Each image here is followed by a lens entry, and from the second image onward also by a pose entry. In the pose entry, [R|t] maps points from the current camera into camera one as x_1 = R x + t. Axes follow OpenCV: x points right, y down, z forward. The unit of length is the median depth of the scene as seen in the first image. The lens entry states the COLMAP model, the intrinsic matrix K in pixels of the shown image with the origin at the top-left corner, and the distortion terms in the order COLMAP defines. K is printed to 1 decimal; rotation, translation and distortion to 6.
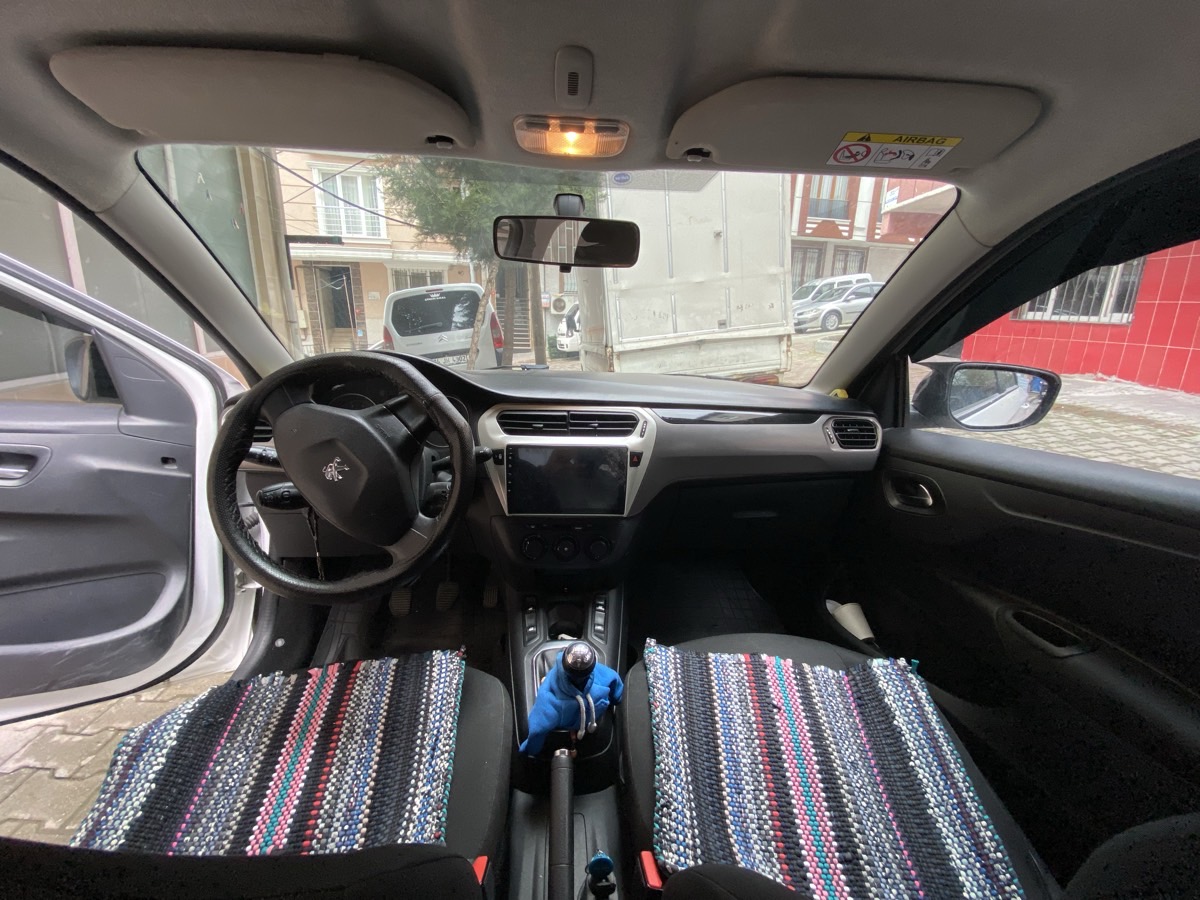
lens RADIAL K [[491.3, 0, 594.0], [0, 491.3, 443.3], [0, 0, 1]] dist [-0.000332, -0.000066]
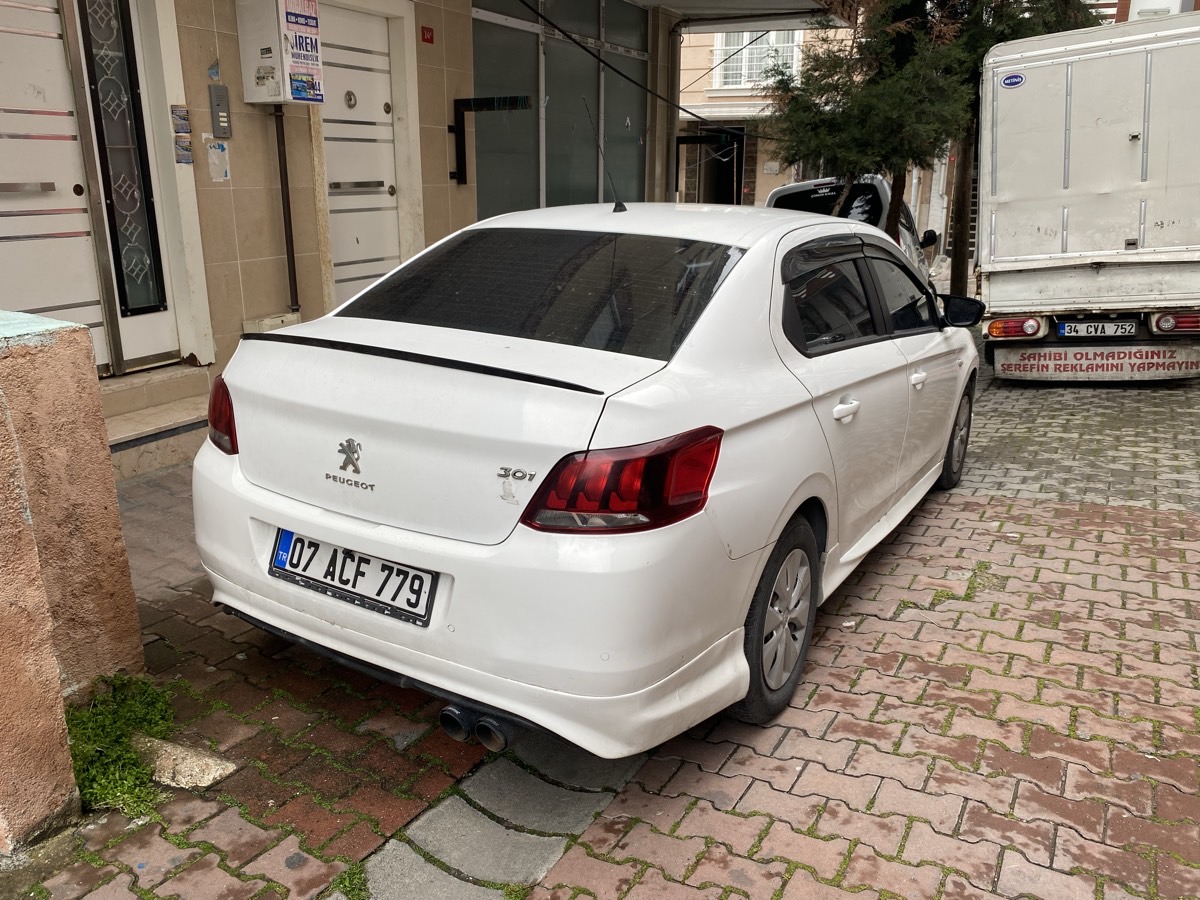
lens RADIAL K [[955.0, 0, 600.3], [0, 955.0, 452.2], [0, 0, 1]] dist [-0.010628, -0.006358]
pose [[0.828667, 0.151126, -0.538954, 0.438381], [-0.135814, 0.988376, 0.068326, 0.111433], [0.543015, 0.016578, 0.839560, -0.806231]]
